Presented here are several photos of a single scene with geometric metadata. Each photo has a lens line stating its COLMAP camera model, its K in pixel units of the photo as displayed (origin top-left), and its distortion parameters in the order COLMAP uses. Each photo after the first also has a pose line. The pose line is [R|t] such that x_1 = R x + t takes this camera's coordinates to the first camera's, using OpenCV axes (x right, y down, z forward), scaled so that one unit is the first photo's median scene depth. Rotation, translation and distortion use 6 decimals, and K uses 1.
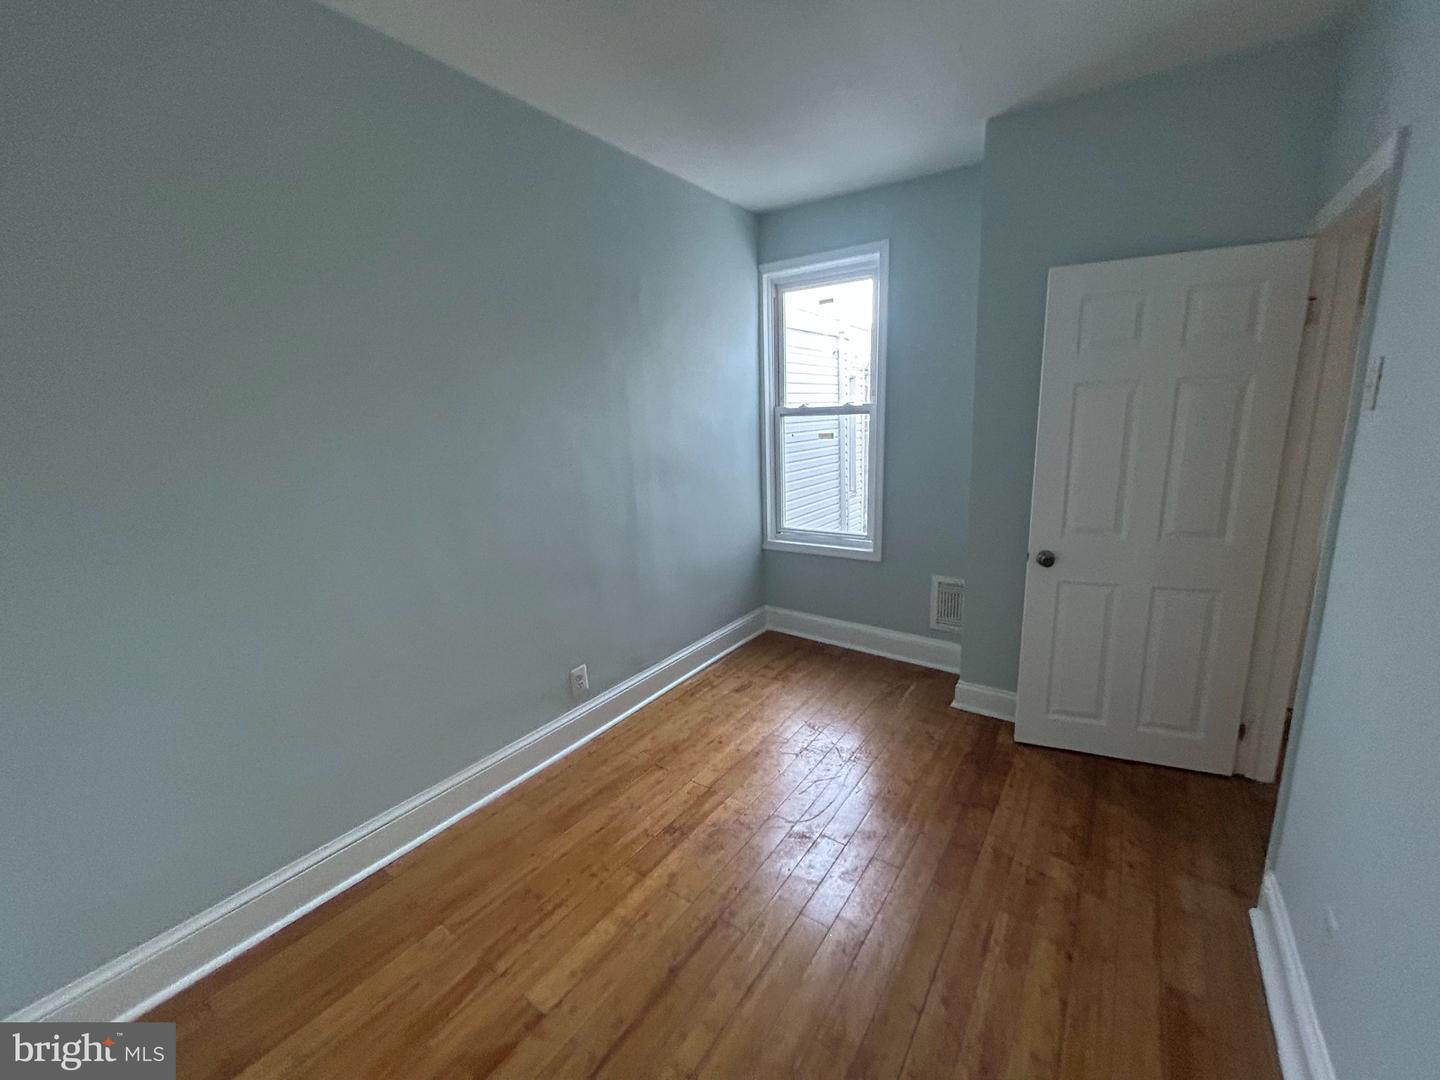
lens RADIAL K [[582.1, 0, 720.0], [0, 582.1, 540.0], [0, 0, 1]] dist [0.008934, 0.000155]
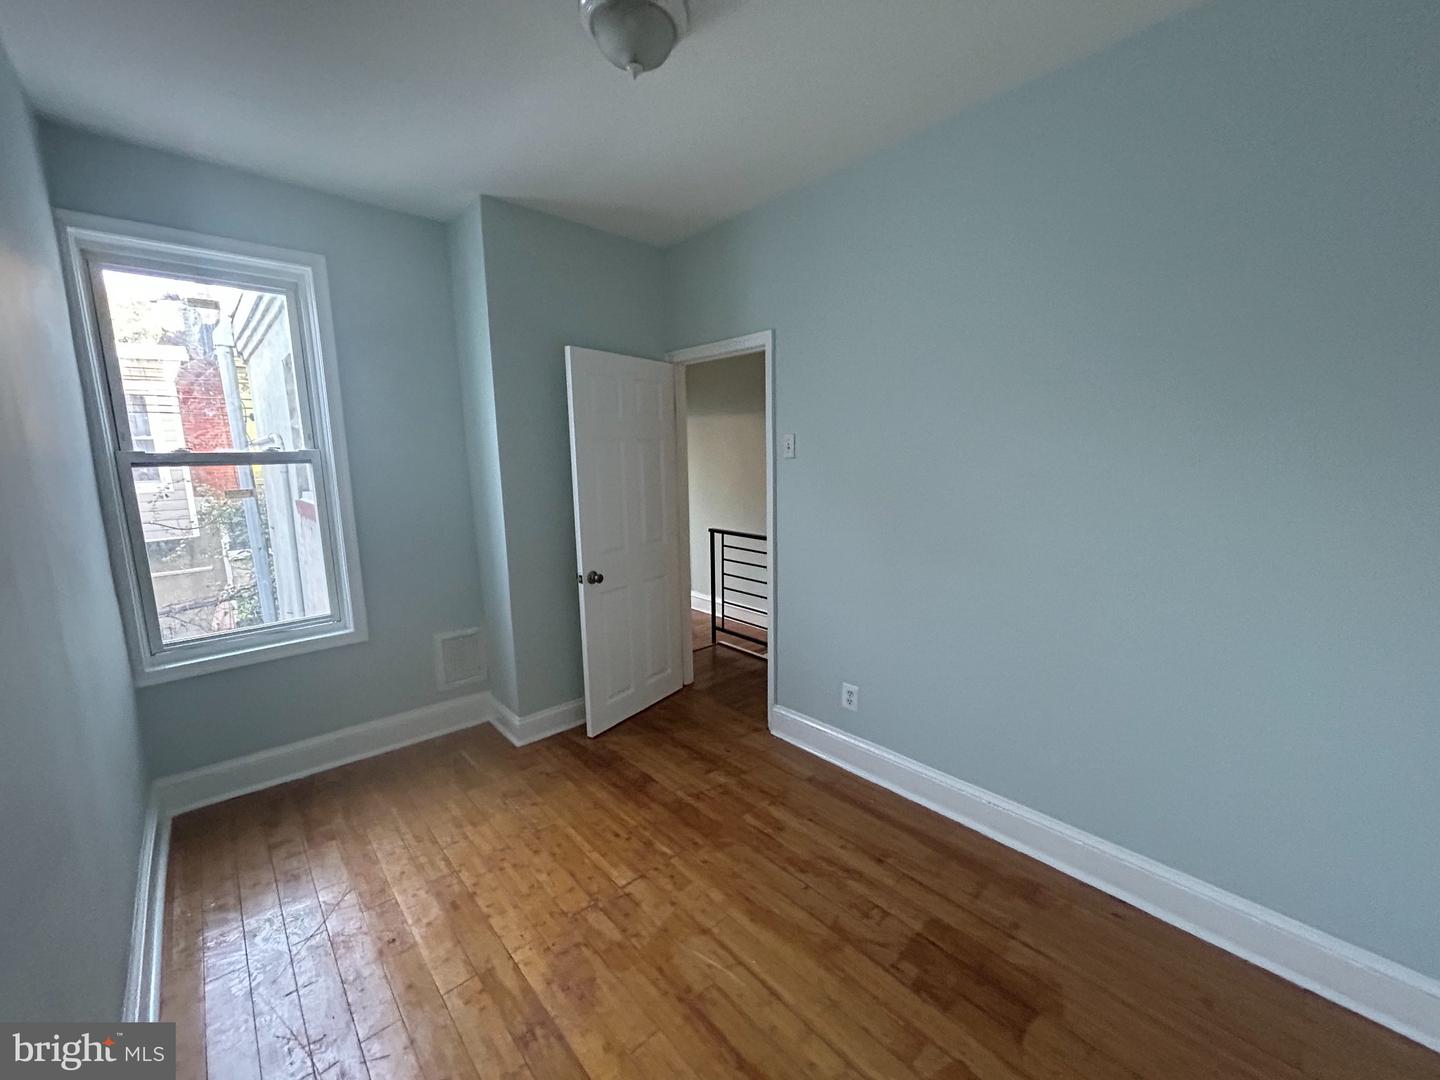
lens RADIAL K [[580.6, 0, 720.0], [0, 580.6, 540.0], [0, 0, 1]] dist [0.001412, 0.000156]
pose [[0.222701, -0.121882, 0.967238, -0.547008], [0.216430, 0.973576, 0.072849, -0.073942], [-0.950559, 0.193116, 0.243195, 0.426111]]
